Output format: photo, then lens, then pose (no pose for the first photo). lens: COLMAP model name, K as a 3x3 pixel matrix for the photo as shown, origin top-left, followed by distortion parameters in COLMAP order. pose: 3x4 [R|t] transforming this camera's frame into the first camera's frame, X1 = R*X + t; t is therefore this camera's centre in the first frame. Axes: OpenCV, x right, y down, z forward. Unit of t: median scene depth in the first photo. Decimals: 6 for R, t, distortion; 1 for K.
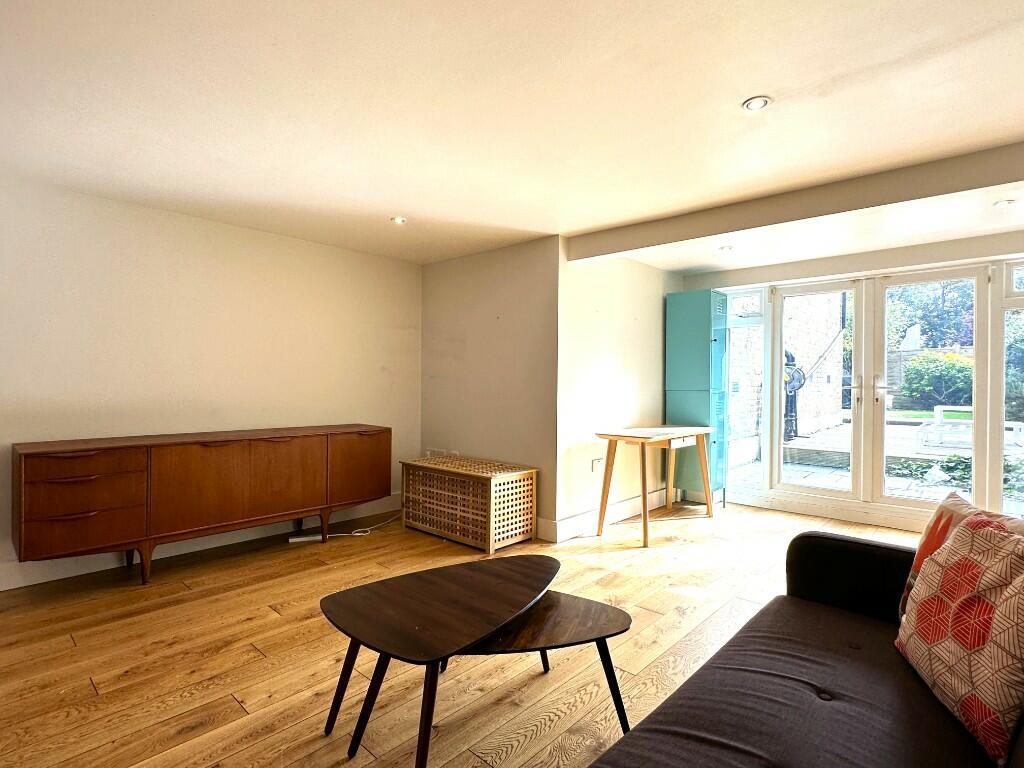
lens RADIAL K [[513.1, 0, 511.4], [0, 513.1, 387.9], [0, 0, 1]] dist [-0.000925, 0.000508]
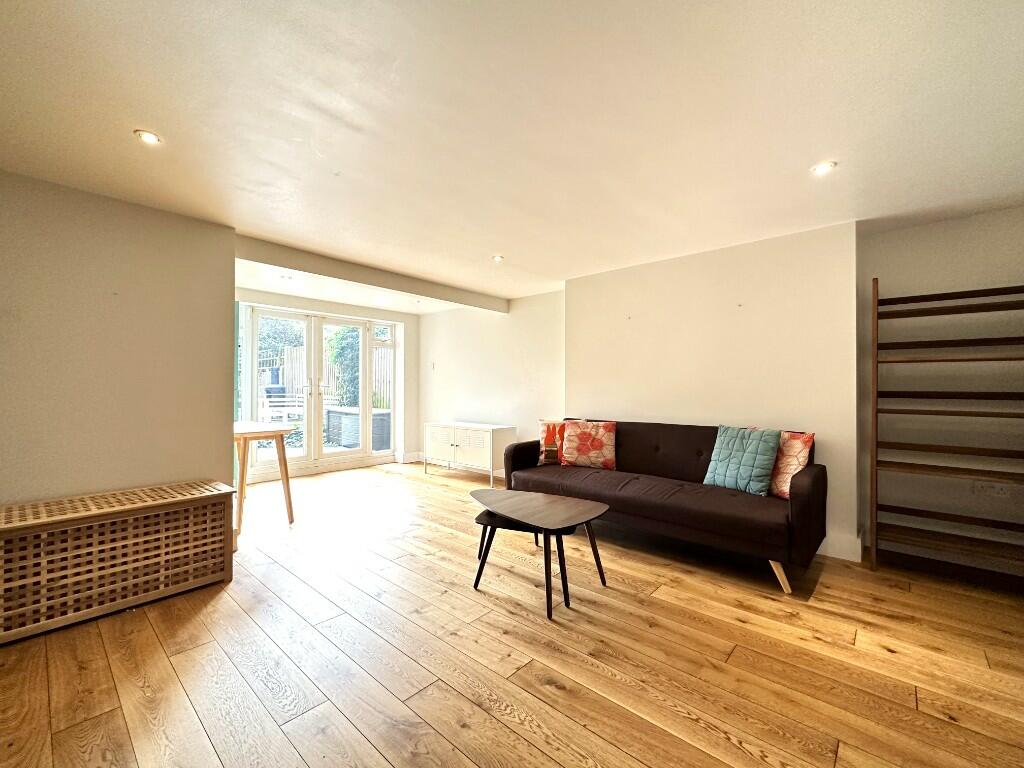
lens RADIAL K [[420.5, 0, 510.0], [0, 420.5, 382.9], [0, 0, 1]] dist [0.000957, 0.000450]
pose [[0.009395, 0.001331, 0.999955, -0.711036], [0.008558, 0.999962, -0.001411, -0.004720], [-0.999919, 0.008571, 0.009384, 0.494315]]
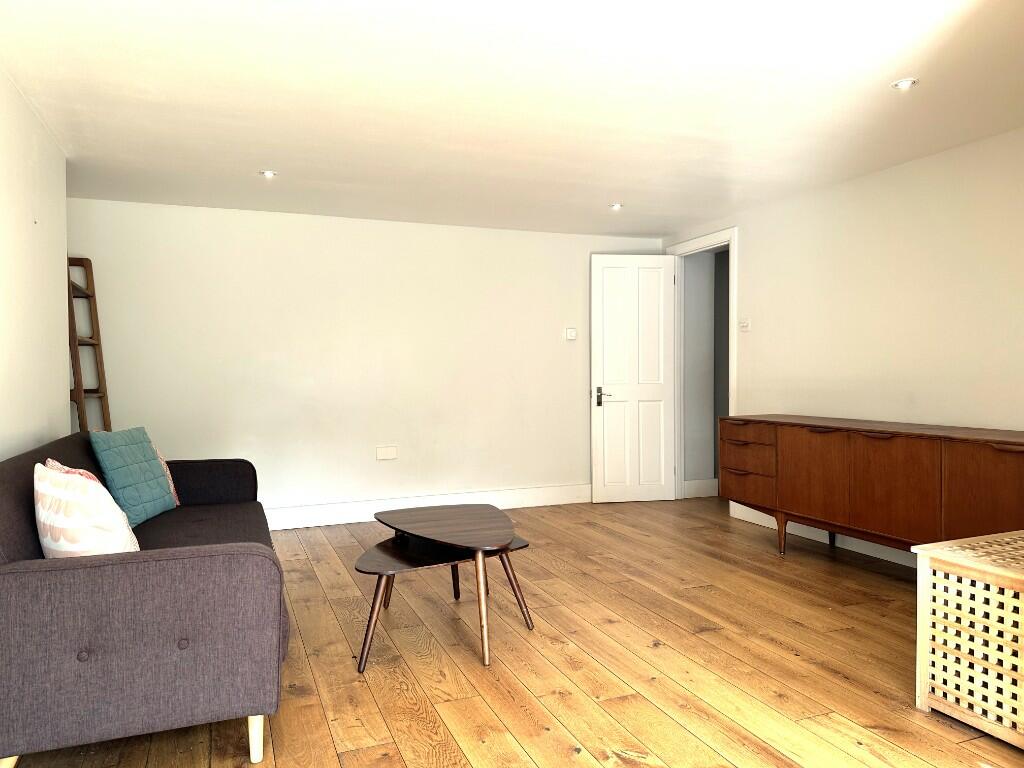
lens RADIAL K [[708.2, 0, 508.3], [0, 708.2, 383.2], [0, 0, 1]] dist [0.008501, 0.000193]
pose [[-0.430693, 0.006347, -0.902476, 0.663185], [-0.003631, 0.999955, 0.008766, 0.016243], [0.902491, 0.007052, -0.430650, 0.873455]]
